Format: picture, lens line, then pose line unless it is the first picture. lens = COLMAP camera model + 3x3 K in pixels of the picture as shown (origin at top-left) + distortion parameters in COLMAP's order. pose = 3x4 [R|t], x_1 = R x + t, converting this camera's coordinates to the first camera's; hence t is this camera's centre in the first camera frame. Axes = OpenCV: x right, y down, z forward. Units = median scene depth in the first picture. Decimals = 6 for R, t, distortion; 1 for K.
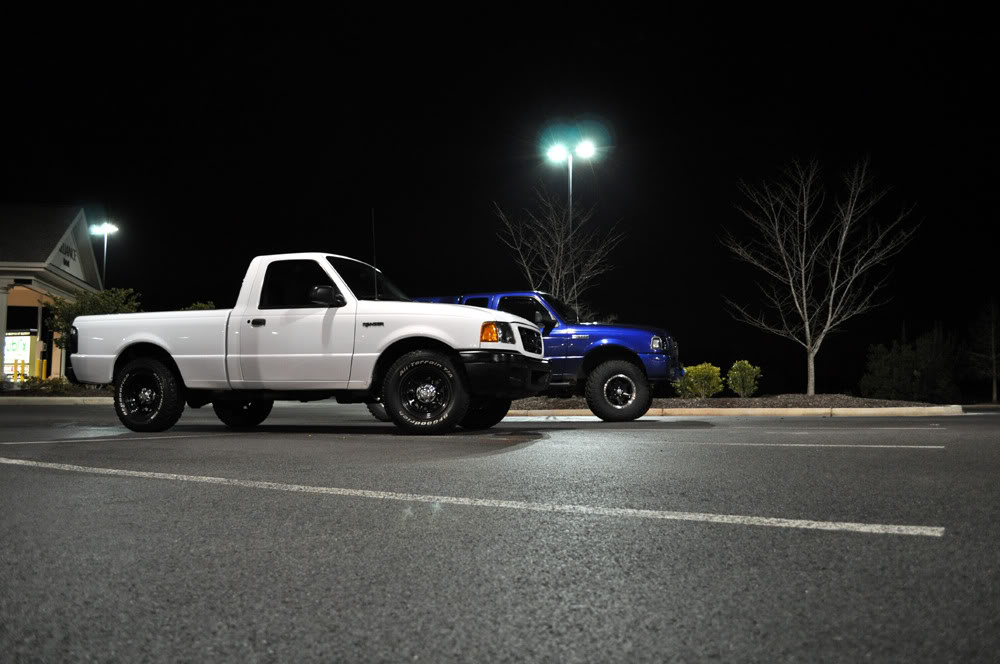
lens RADIAL K [[791.6, 0, 496.3], [0, 791.6, 335.8], [0, 0, 1]] dist [-0.074480, -0.003823]
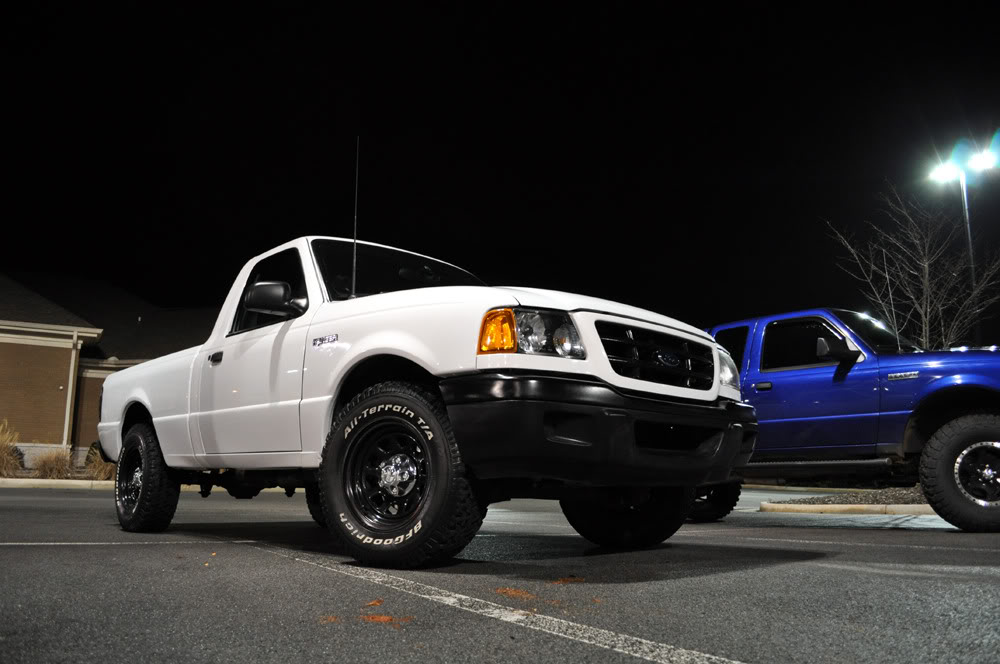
lens RADIAL K [[791.6, 0, 497.6], [0, 791.6, 335.2], [0, 0, 1]] dist [-0.074480, -0.003823]
pose [[0.875613, -0.083418, -0.475755, 0.173351], [0.029656, 0.992400, -0.119425, 0.043451], [0.482102, 0.090461, 0.871433, 0.558776]]
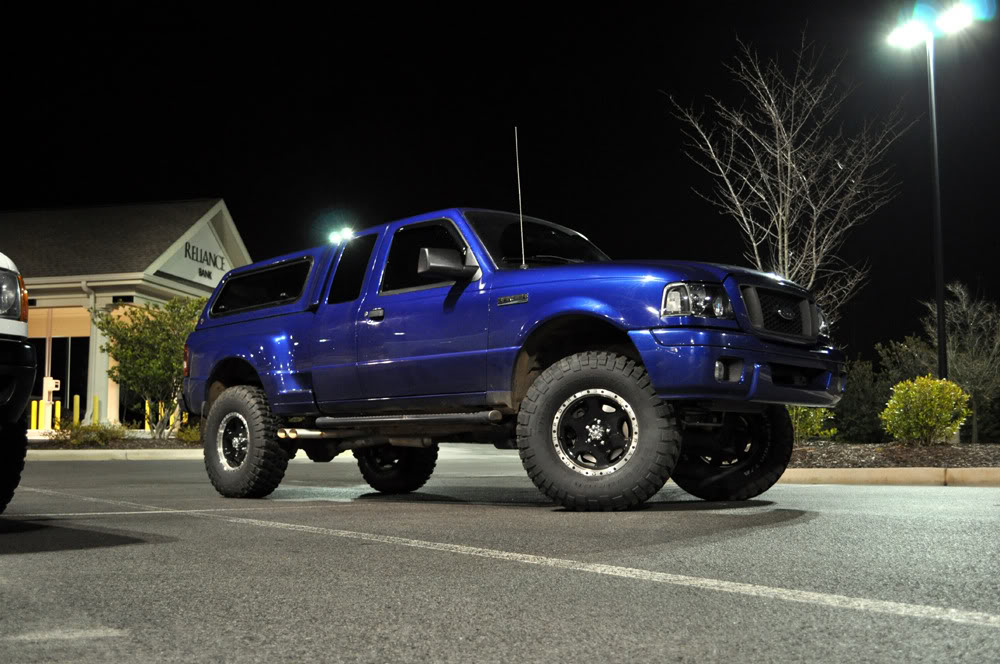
lens RADIAL K [[1036.6, 0, 500.8], [0, 1036.6, 327.8], [0, 0, 1]] dist [-0.091632, 0.000000]
pose [[0.910468, -0.054853, -0.409927, 0.469394], [0.040668, 0.998236, -0.043248, 0.056989], [0.411576, 0.022705, 0.911093, 0.741199]]
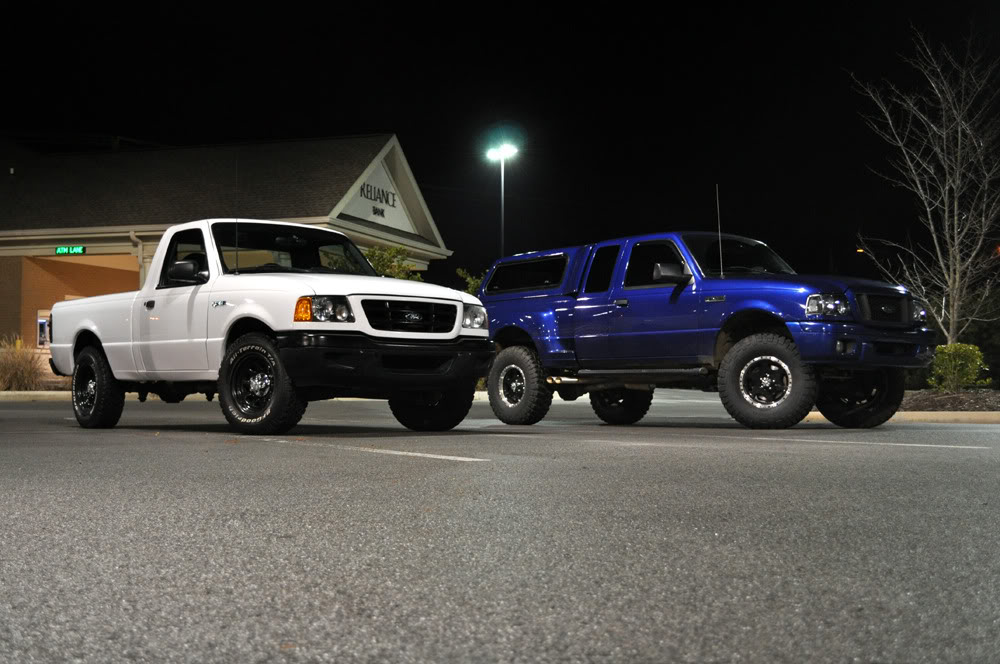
lens RADIAL K [[1306.3, 0, 498.0], [0, 1306.3, 337.1], [0, 0, 1]] dist [-0.048673, 0.000000]
pose [[0.847335, -0.020836, -0.530650, 0.773345], [0.039758, 0.998915, 0.024262, -0.000608], [0.529569, -0.041655, 0.847244, -0.024644]]
